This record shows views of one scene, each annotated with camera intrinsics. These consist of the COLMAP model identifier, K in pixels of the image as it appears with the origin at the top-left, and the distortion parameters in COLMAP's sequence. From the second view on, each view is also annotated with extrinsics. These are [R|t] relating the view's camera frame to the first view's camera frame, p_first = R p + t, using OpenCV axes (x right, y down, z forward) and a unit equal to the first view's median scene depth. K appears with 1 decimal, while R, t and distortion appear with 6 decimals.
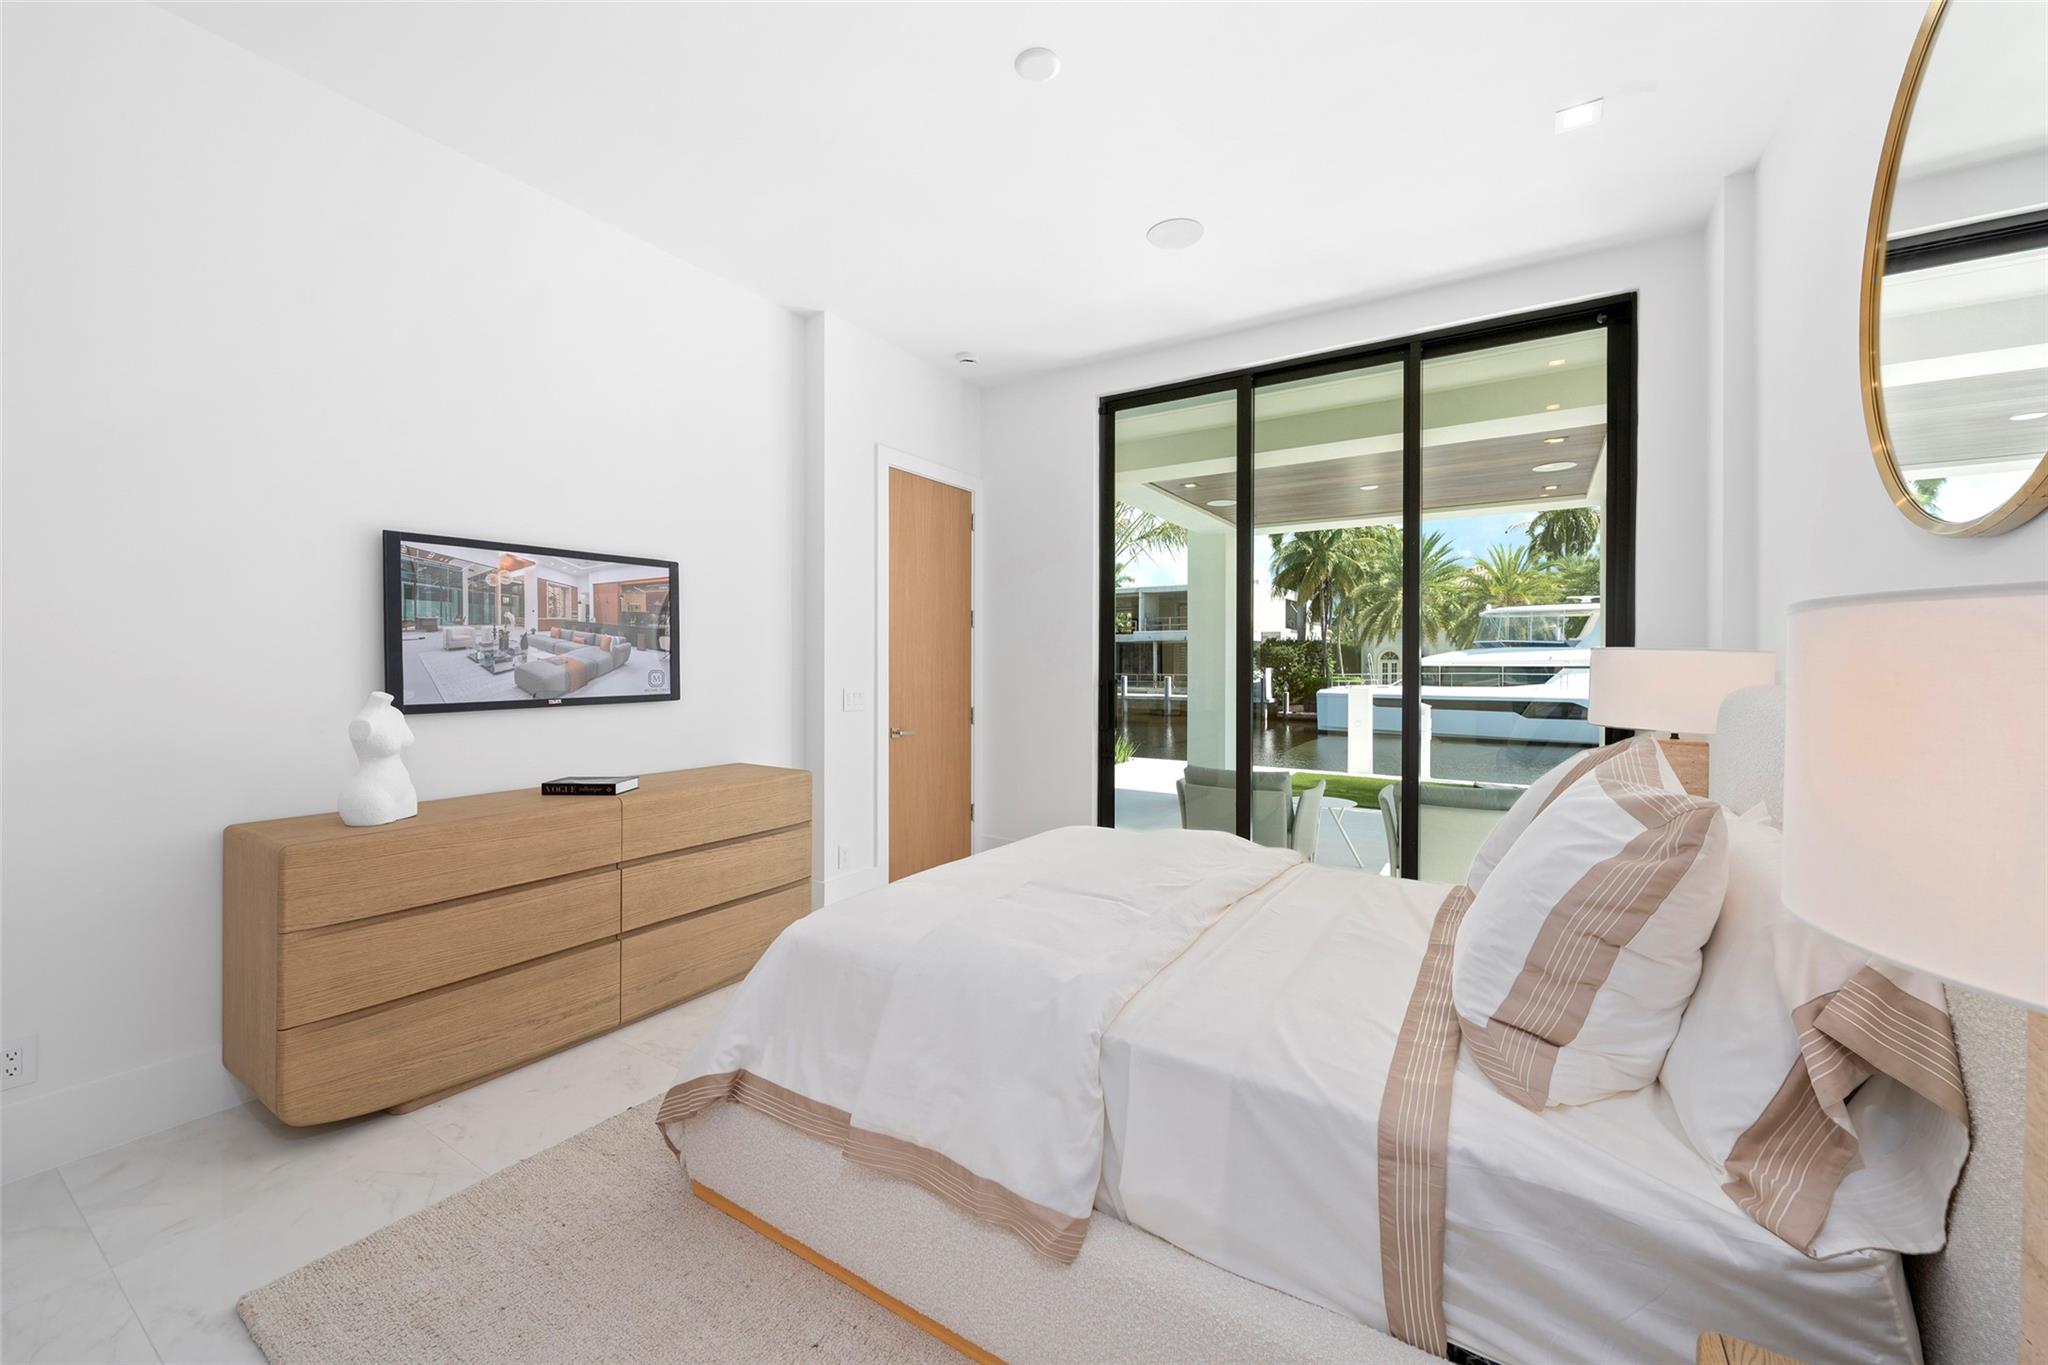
lens RADIAL K [[790.7, 0, 1019.2], [0, 790.7, 668.4], [0, 0, 1]] dist [-0.003037, 0.000145]
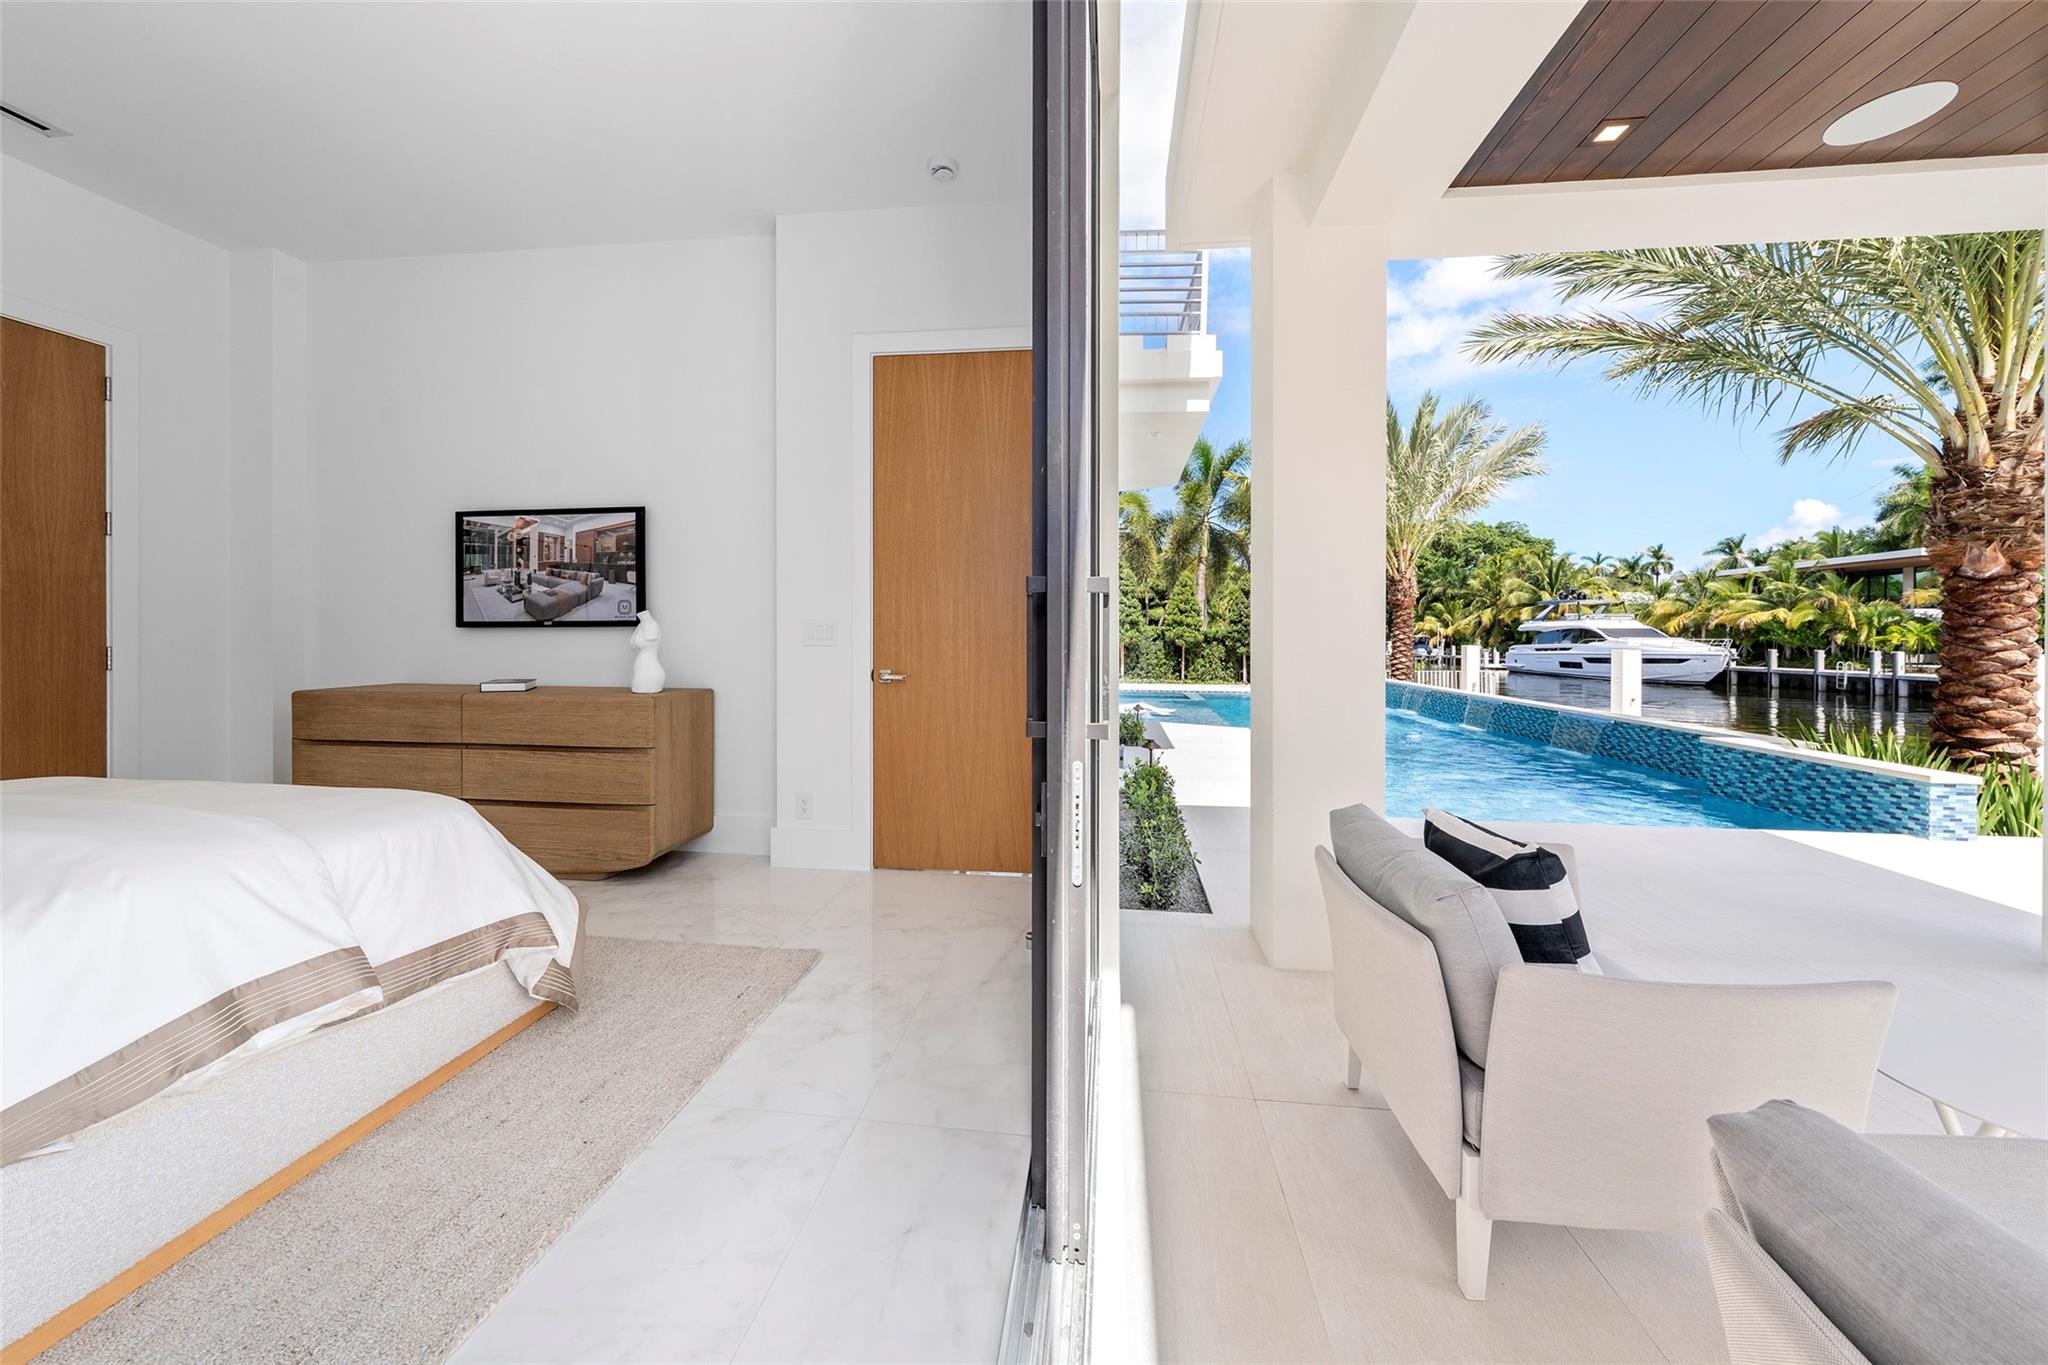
lens RADIAL K [[702.9, 0, 1037.0], [0, 702.9, 644.8], [0, 0, 1]] dist [-0.001069, -0.000008]
pose [[0.443541, 0.009739, -0.896201, 0.837194], [-0.009098, 0.999938, 0.006364, 0.062694], [0.896208, 0.005331, 0.443602, 1.197938]]
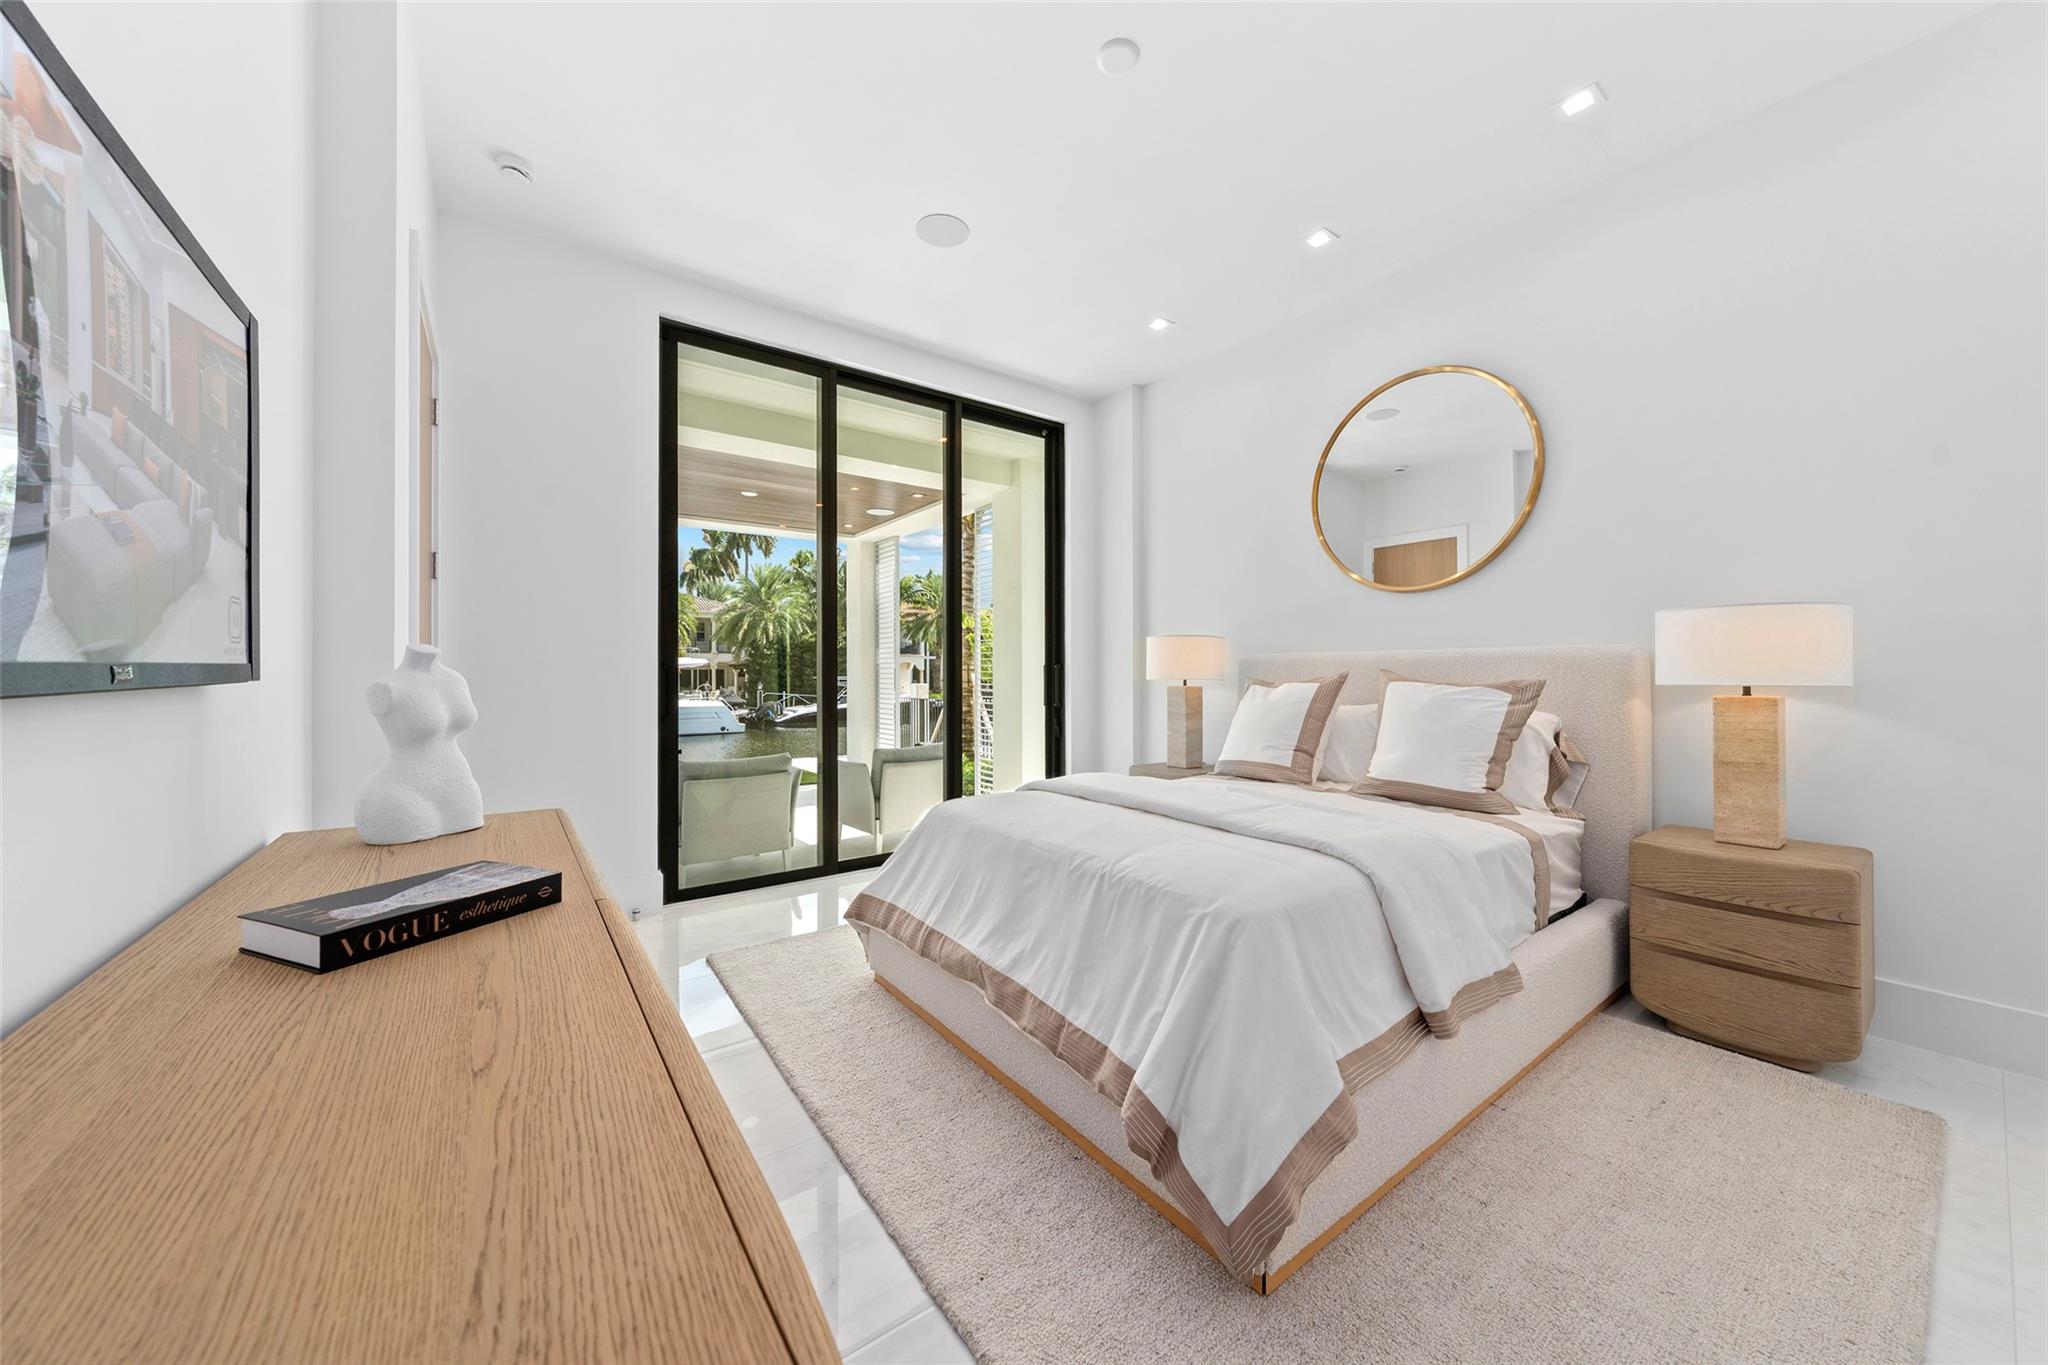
lens RADIAL K [[702.9, 0, 1020.3], [0, 702.9, 672.7], [0, 0, 1]] dist [-0.001069, -0.000008]
pose [[0.371612, -0.005880, 0.928370, -0.693237], [0.006677, 0.999971, 0.003661, 0.041819], [-0.928364, 0.004838, 0.371640, 0.597828]]
